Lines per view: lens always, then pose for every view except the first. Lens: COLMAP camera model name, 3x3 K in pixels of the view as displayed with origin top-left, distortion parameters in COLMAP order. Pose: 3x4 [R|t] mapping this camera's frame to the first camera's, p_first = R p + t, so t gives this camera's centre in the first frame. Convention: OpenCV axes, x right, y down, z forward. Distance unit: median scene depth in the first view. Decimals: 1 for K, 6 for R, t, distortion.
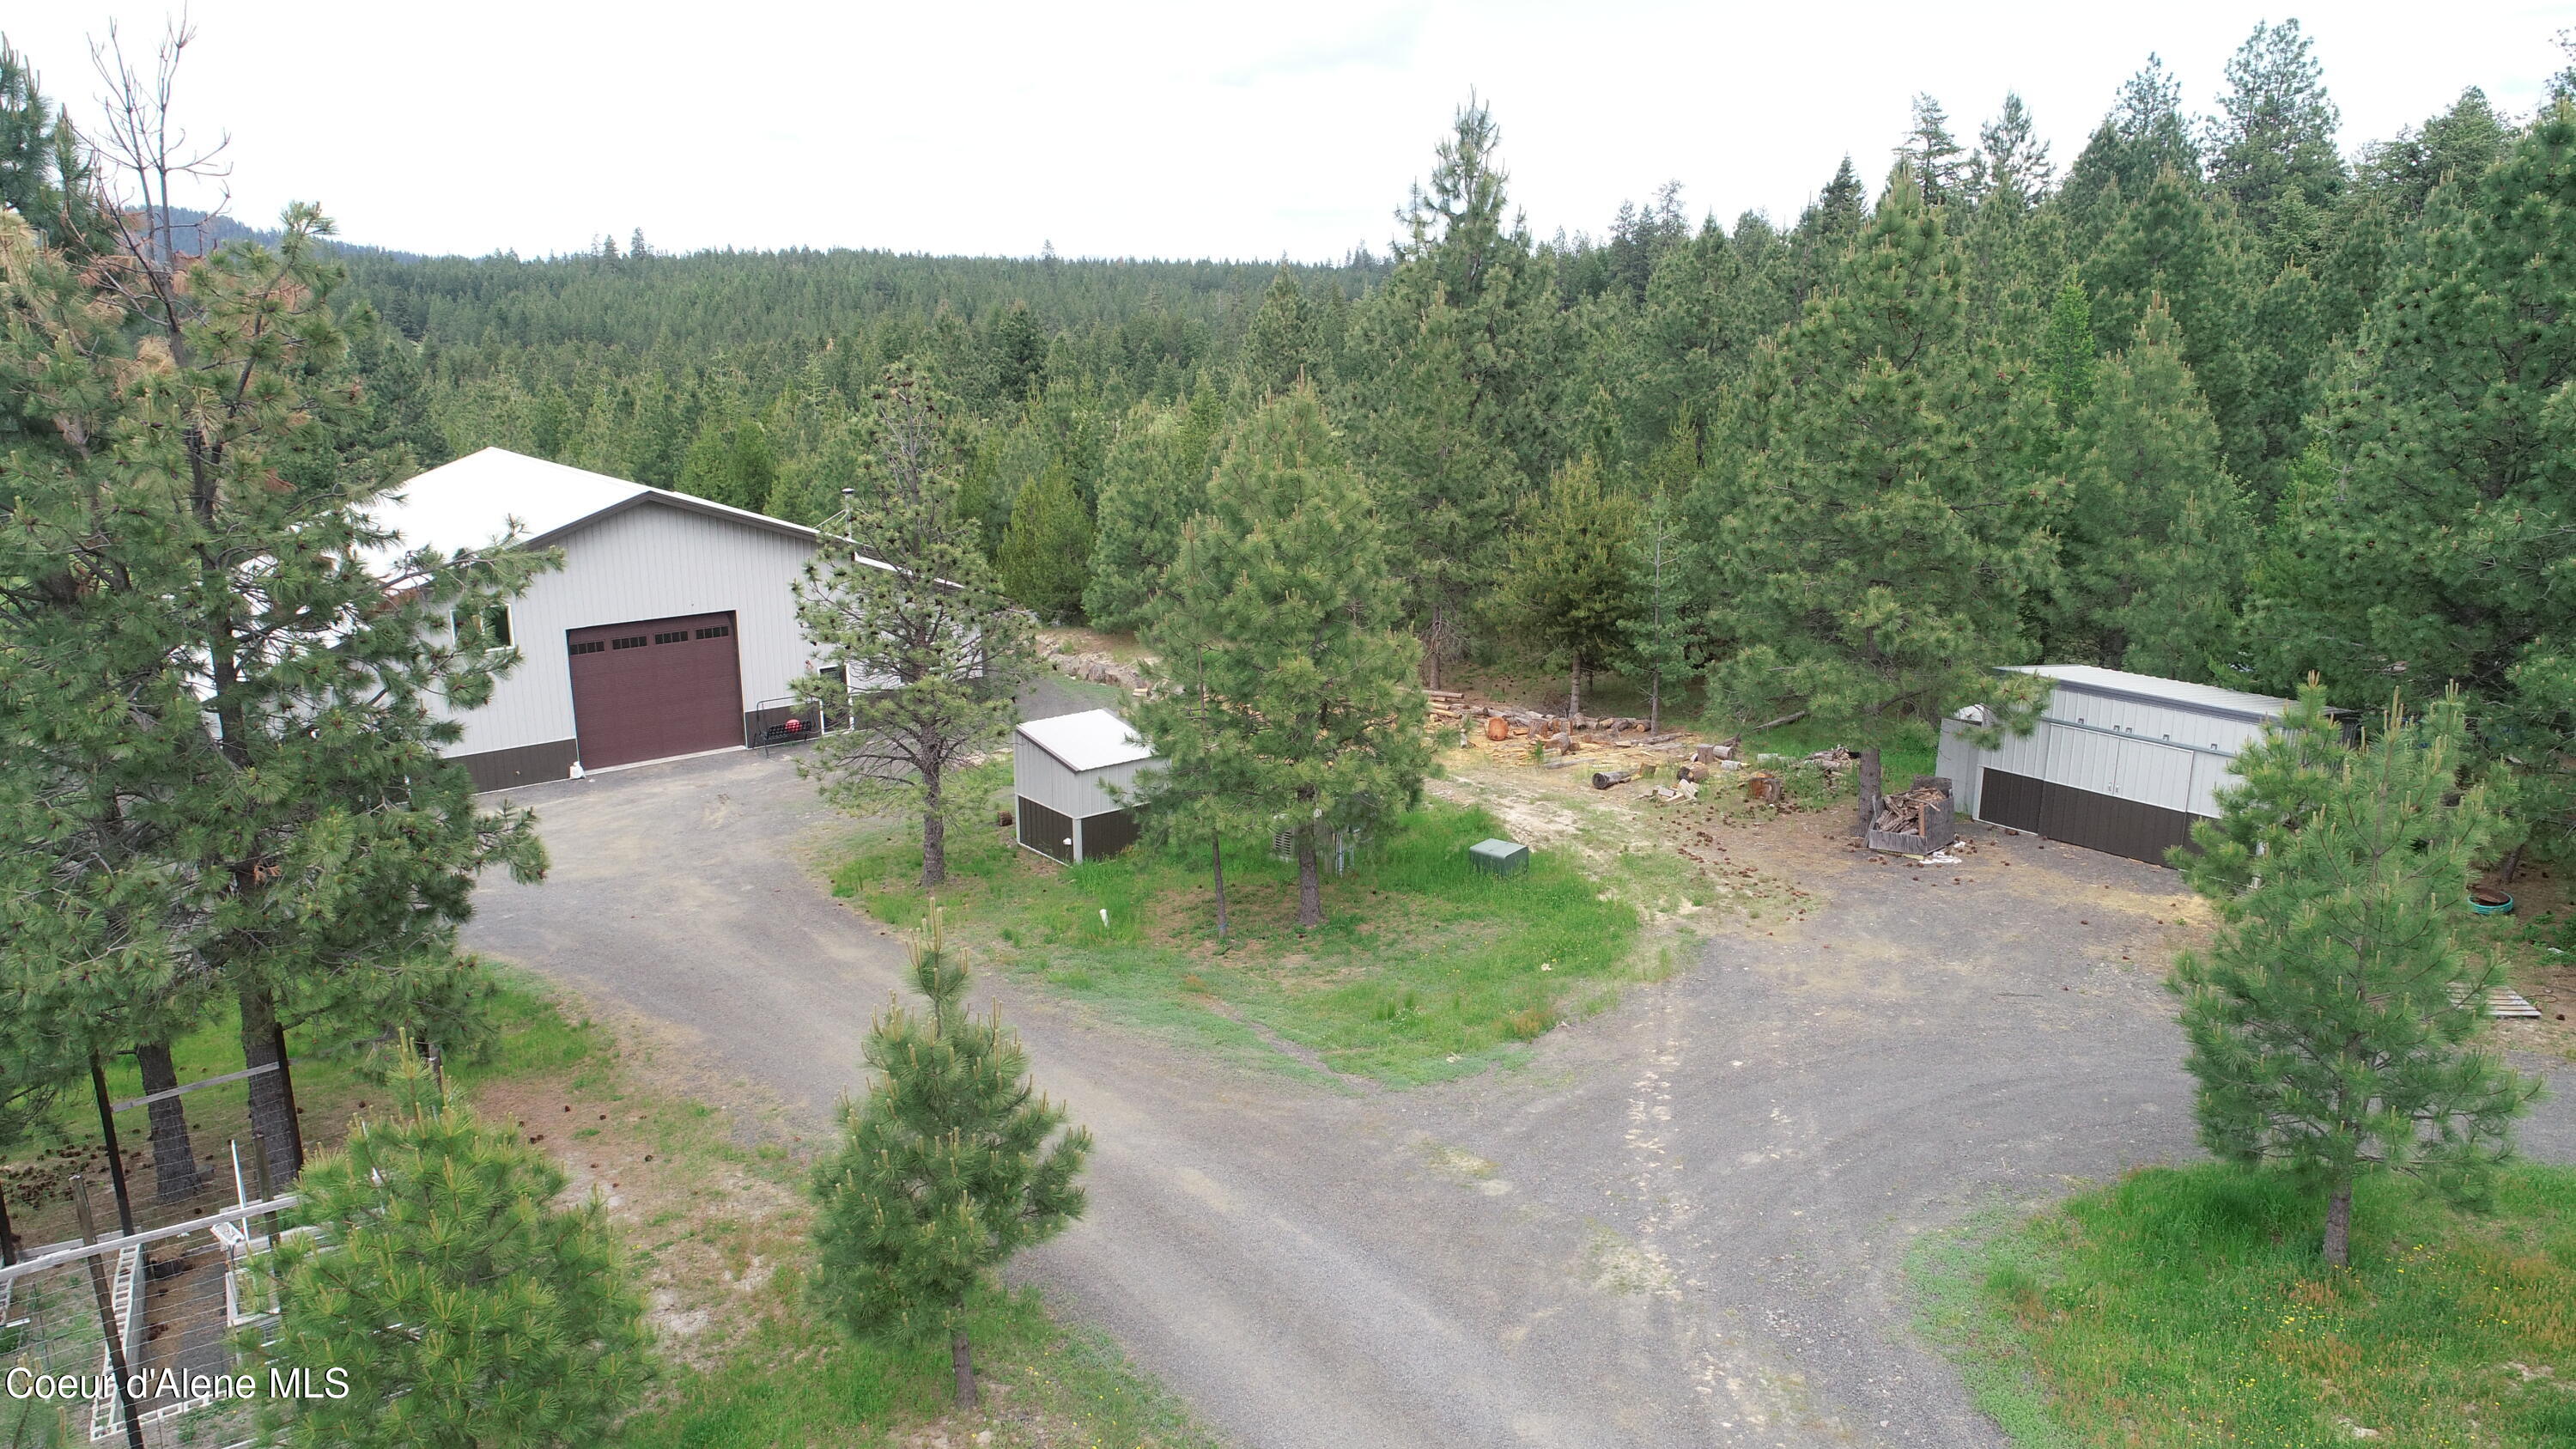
lens RADIAL K [[1741.8, 0, 1293.8], [0, 1741.8, 722.1], [0, 0, 1]] dist [0.000222, 0.004358]
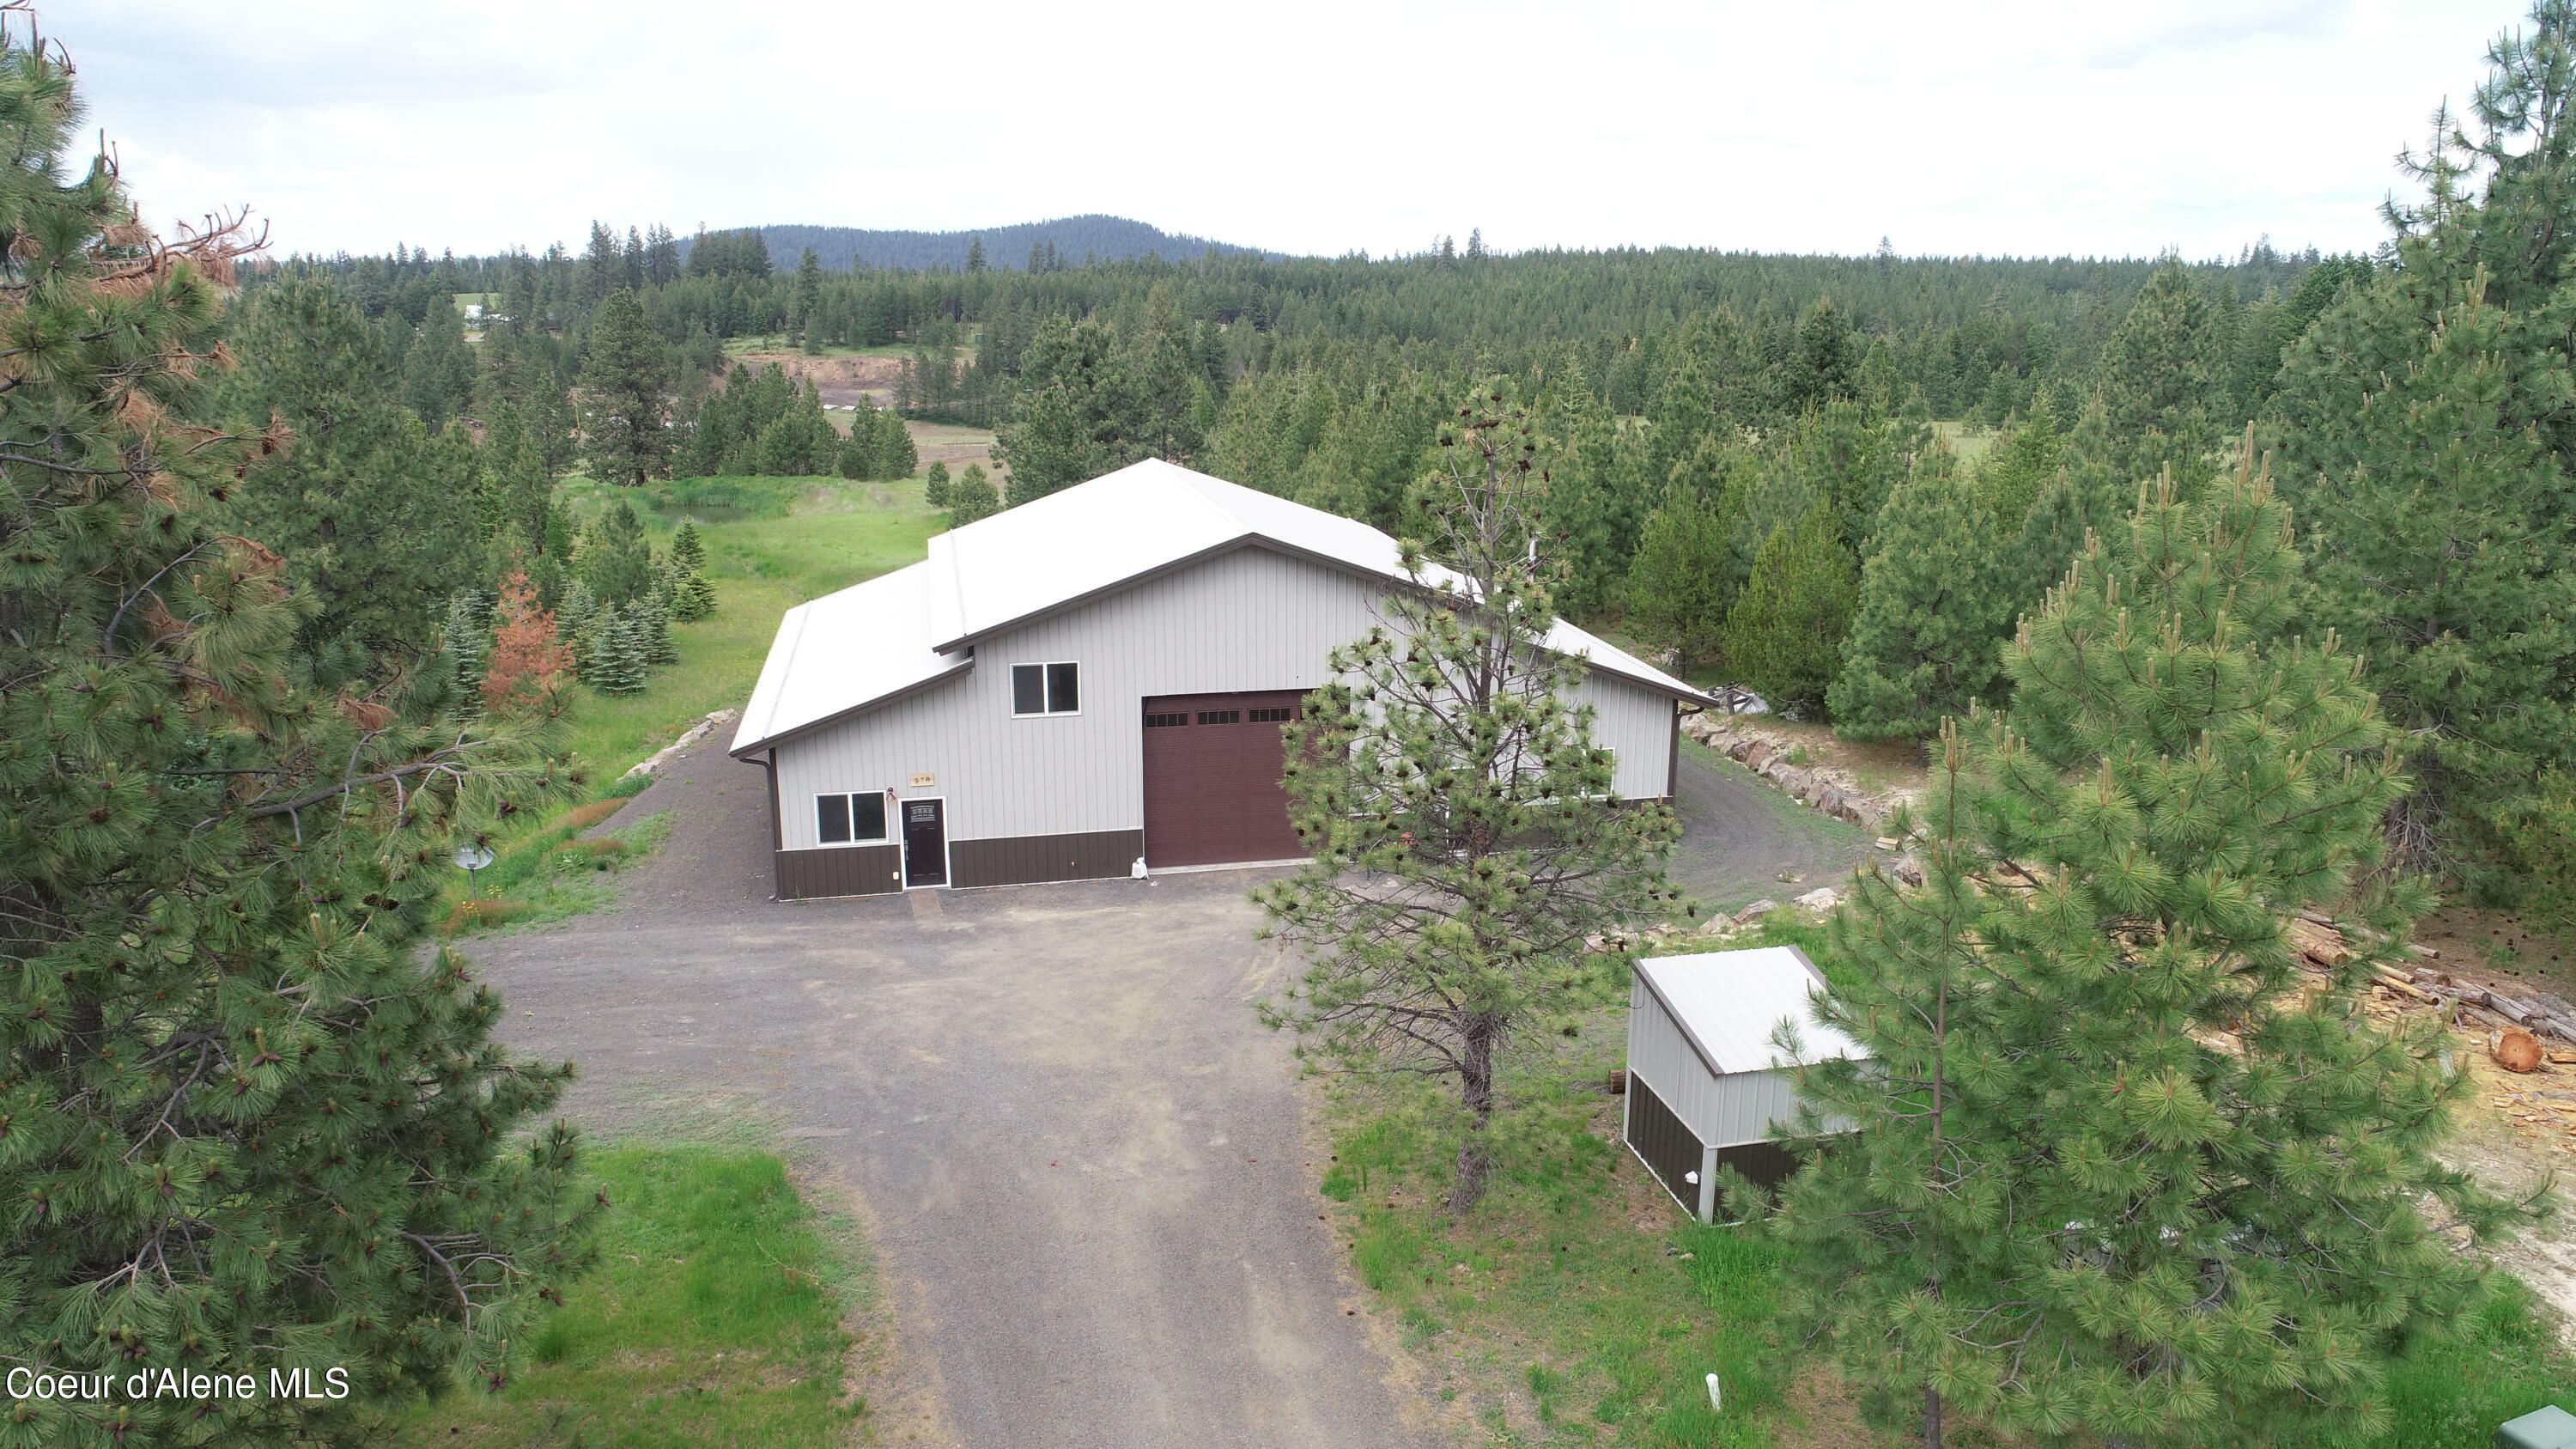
lens RADIAL K [[1741.8, 0, 1284.6], [0, 1741.8, 728.0], [0, 0, 1]] dist [0.000222, 0.004358]
pose [[0.897183, 0.112482, -0.427096, -0.010765], [-0.111021, 0.993412, 0.028411, -0.061280], [0.427477, 0.021927, 0.903760, 0.266223]]
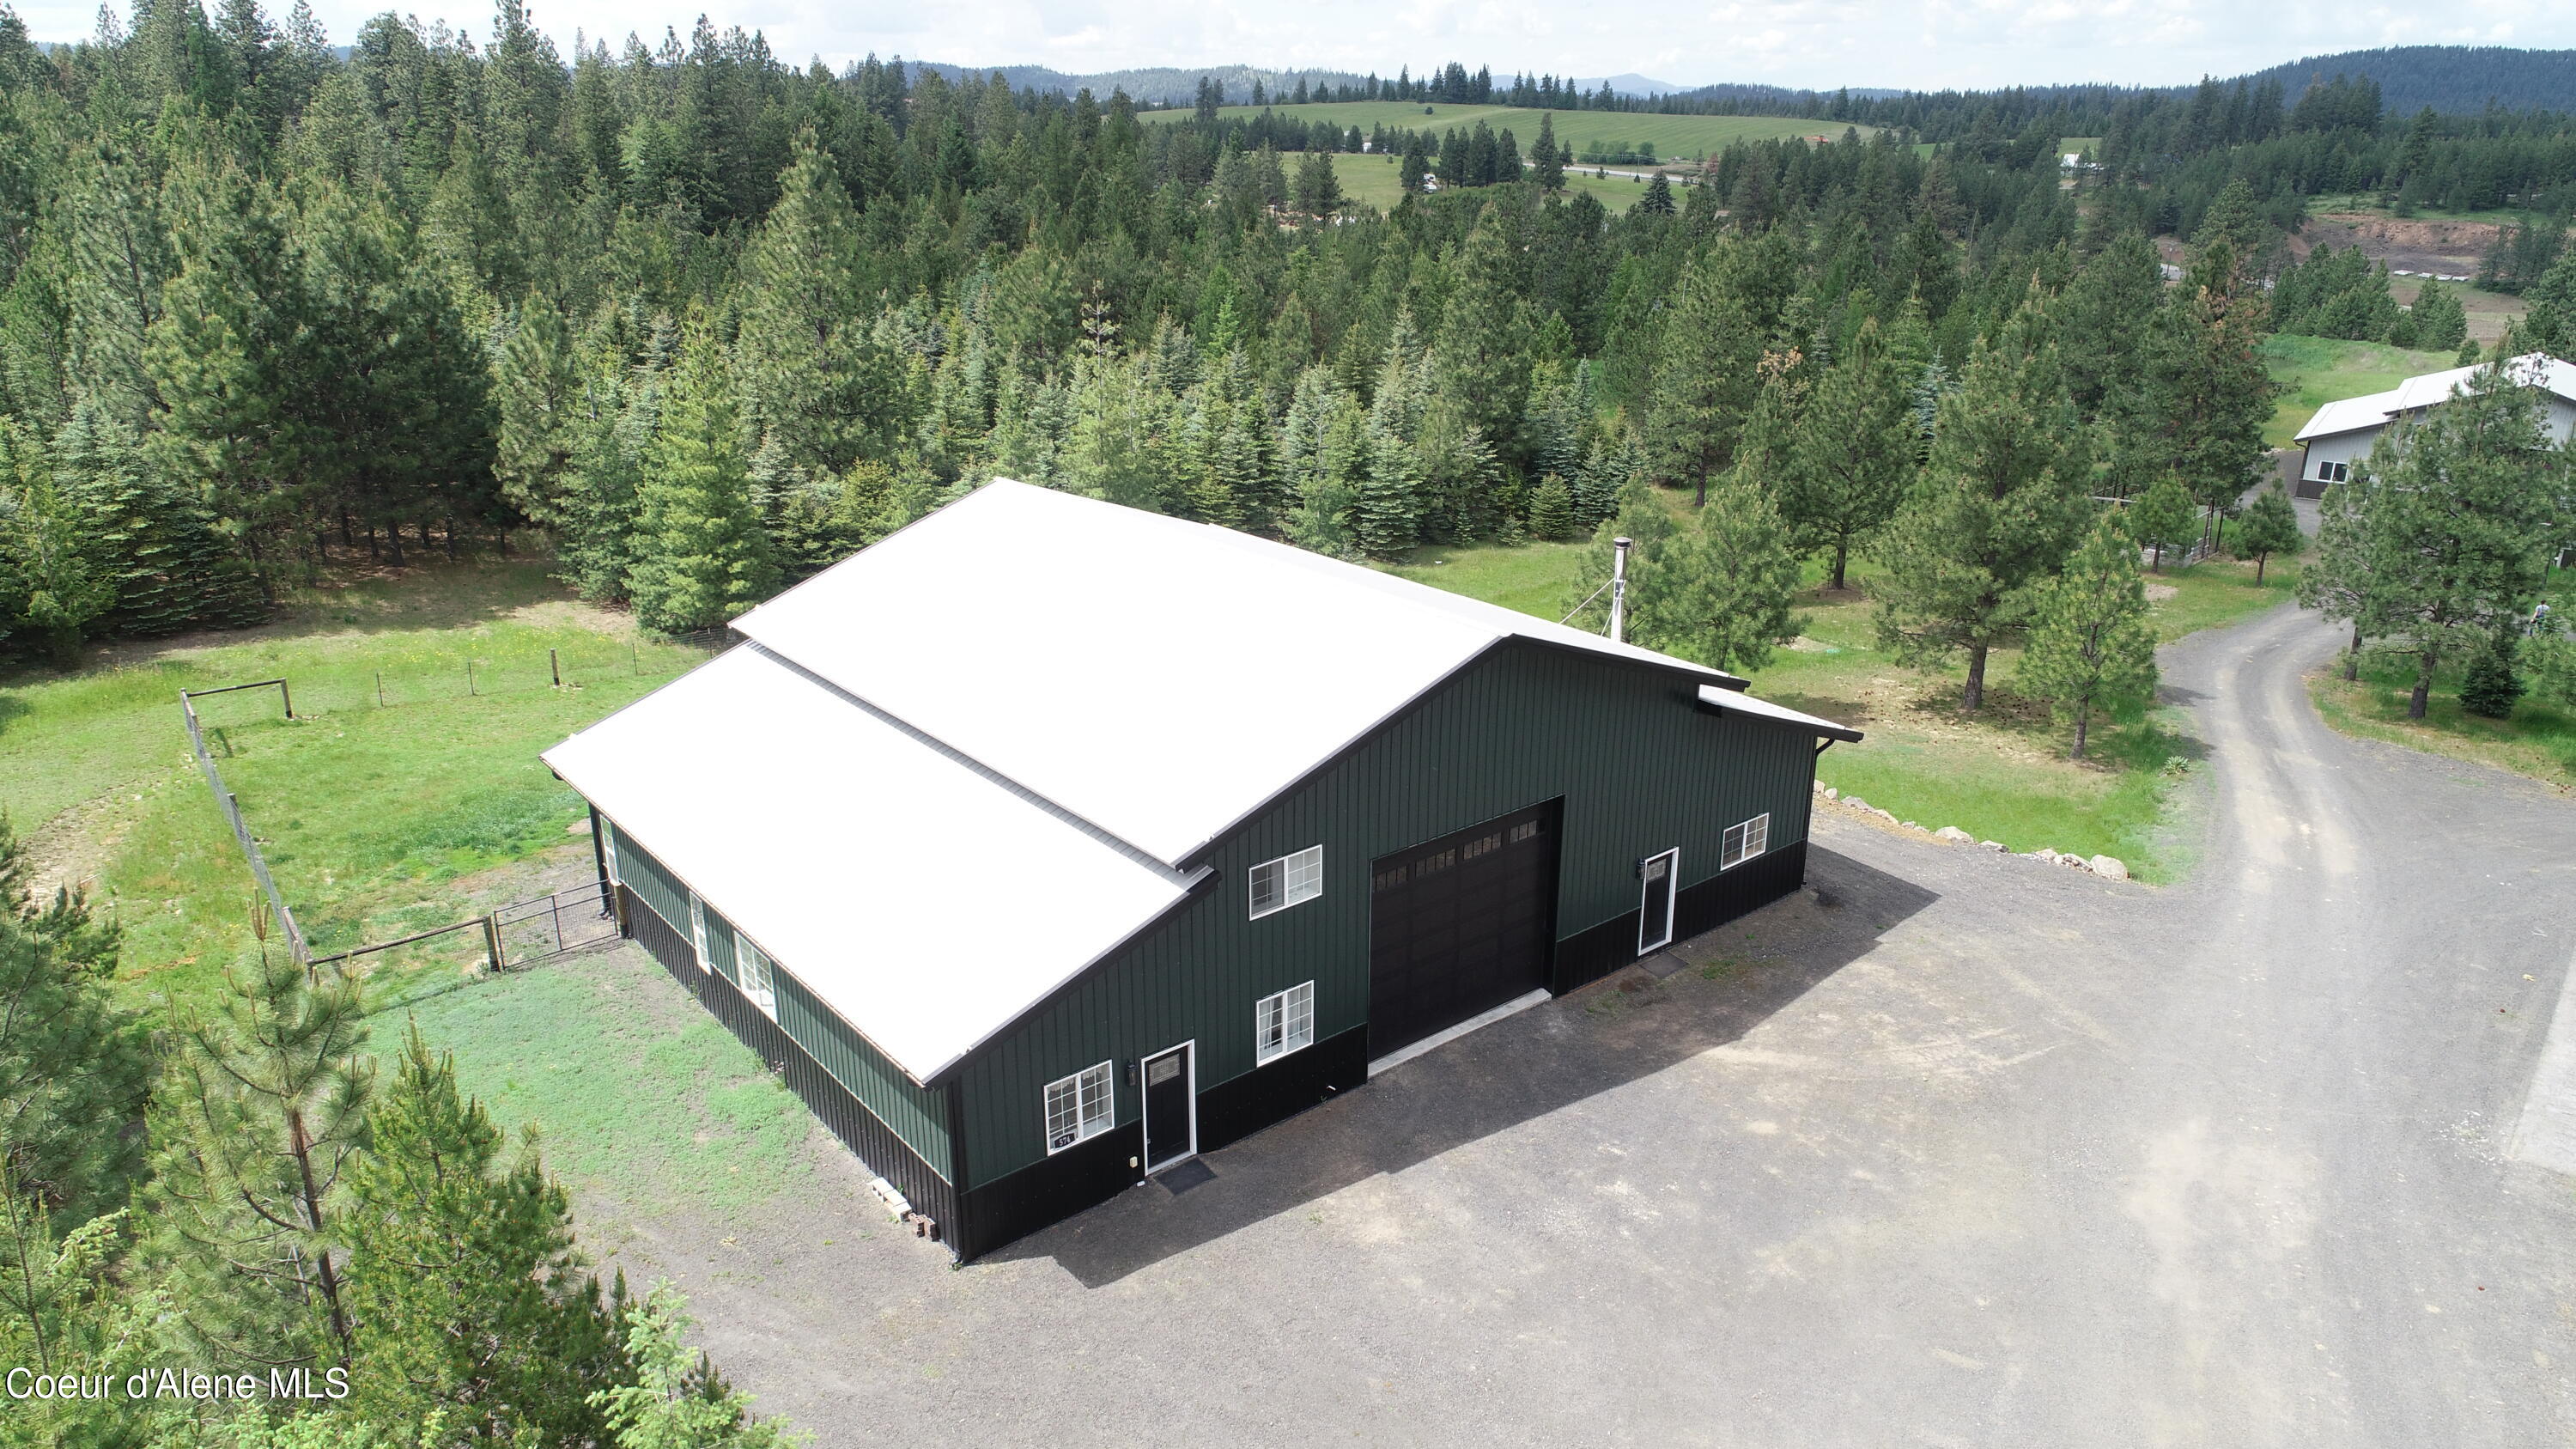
lens RADIAL K [[1741.8, 0, 1293.6], [0, 1741.8, 725.8], [0, 0, 1]] dist [0.000222, 0.004358]
pose [[0.298812, 0.325458, -0.897100, 1.036990], [-0.240085, 0.935452, 0.259402, 0.054163], [0.923618, 0.137868, 0.357662, -0.912343]]
